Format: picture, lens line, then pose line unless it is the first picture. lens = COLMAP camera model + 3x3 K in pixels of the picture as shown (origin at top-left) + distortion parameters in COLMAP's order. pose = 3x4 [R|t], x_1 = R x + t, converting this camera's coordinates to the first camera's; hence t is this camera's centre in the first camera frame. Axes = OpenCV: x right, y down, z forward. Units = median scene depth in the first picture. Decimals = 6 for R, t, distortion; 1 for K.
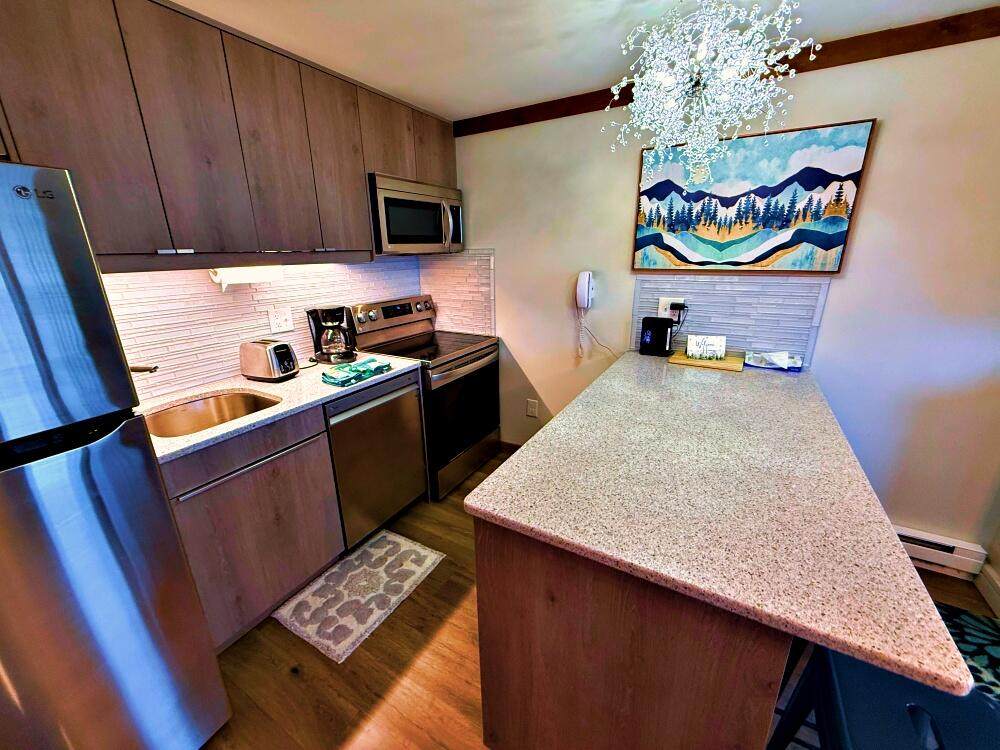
lens RADIAL K [[398.0, 0, 498.5], [0, 398.0, 375.1], [0, 0, 1]] dist [-0.000473, -0.000412]
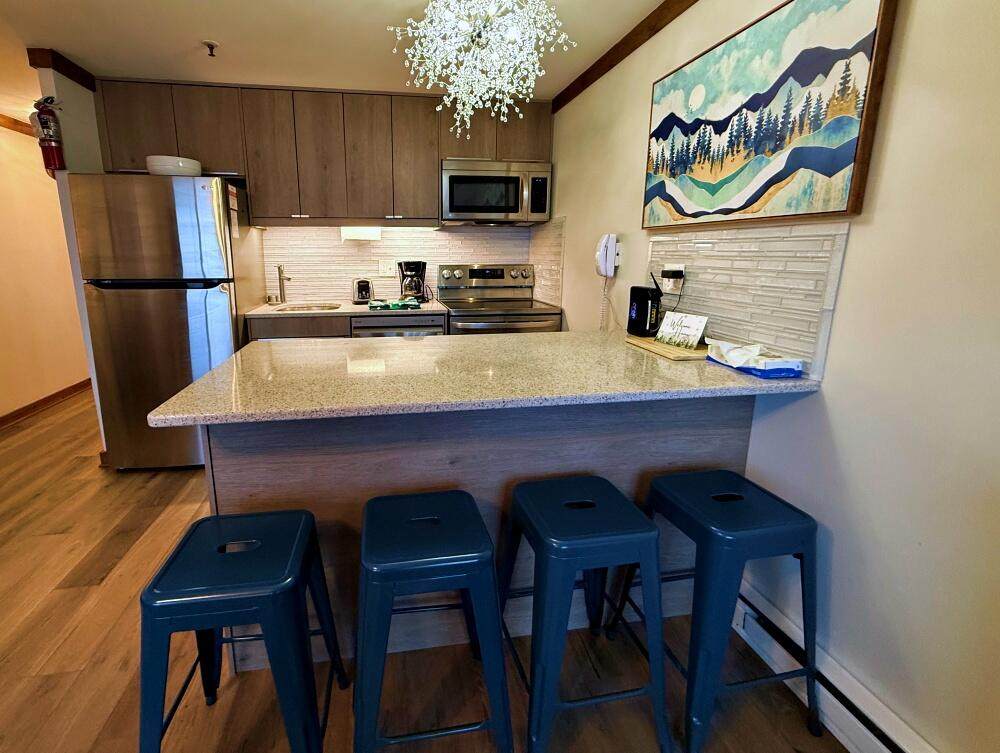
lens RADIAL K [[444.1, 0, 446.4], [0, 444.1, 339.9], [0, 0, 1]] dist [0.002314, -0.000409]
pose [[0.624747, 0.166656, -0.762835, 0.933601], [-0.241246, 0.970357, 0.014417, 0.040974], [0.742625, 0.175024, 0.646432, 0.187952]]
